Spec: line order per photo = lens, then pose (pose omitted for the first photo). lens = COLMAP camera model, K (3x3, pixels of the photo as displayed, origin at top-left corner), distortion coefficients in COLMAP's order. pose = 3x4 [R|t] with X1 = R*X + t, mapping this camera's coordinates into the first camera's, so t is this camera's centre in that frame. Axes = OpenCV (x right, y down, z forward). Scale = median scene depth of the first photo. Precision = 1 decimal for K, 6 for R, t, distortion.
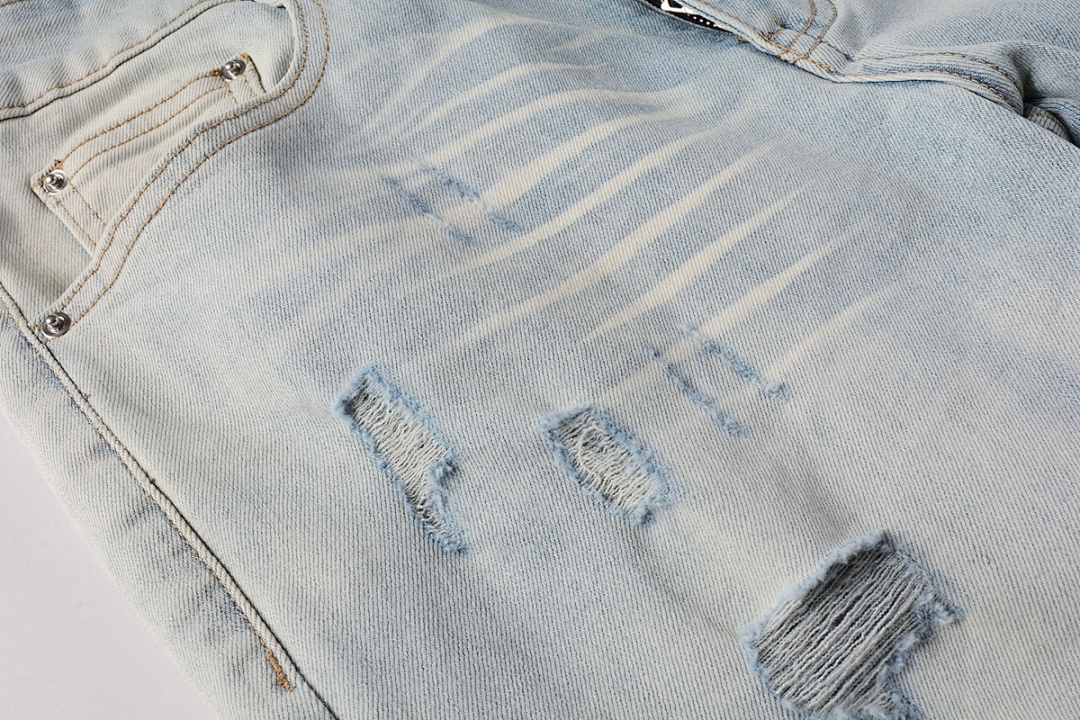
lens RADIAL K [[1199.3, 0, 540.0], [0, 1199.3, 360.0], [0, 0, 1]] dist [0.010984, -0.005713]
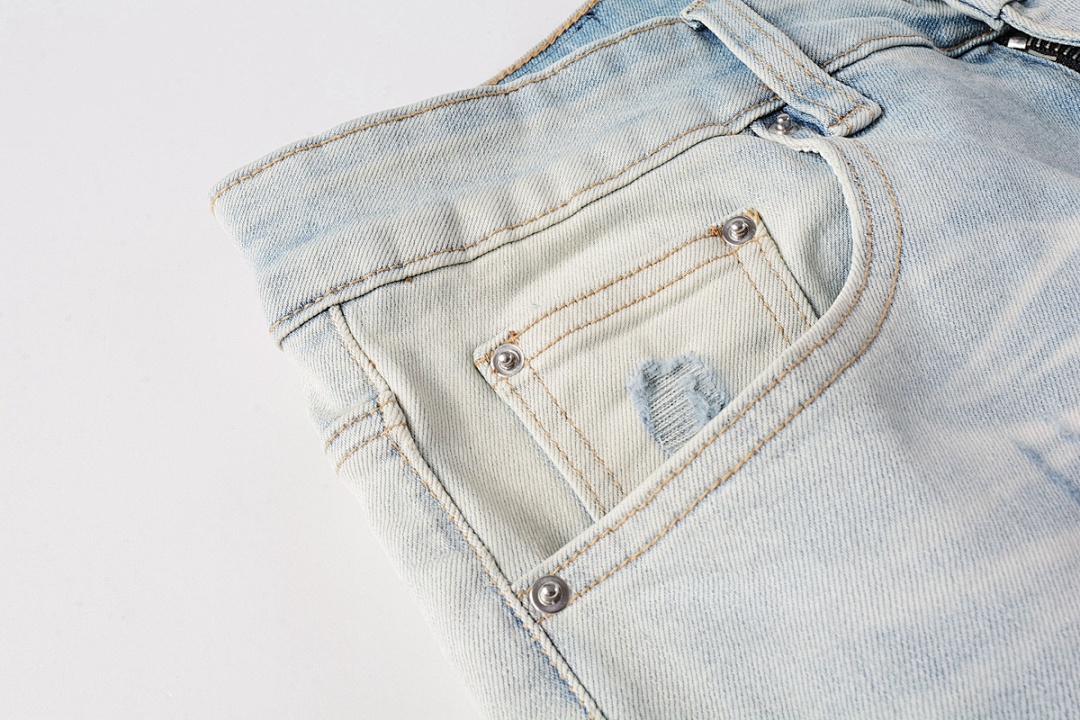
lens RADIAL K [[1199.3, 0, 540.0], [0, 1199.3, 360.0], [0, 0, 1]] dist [0.010984, -0.005713]
pose [[0.992851, 0.107273, -0.052331, -0.371353], [-0.106040, 0.994027, 0.025804, -0.184748], [0.054787, -0.020071, 0.998296, 0.250402]]
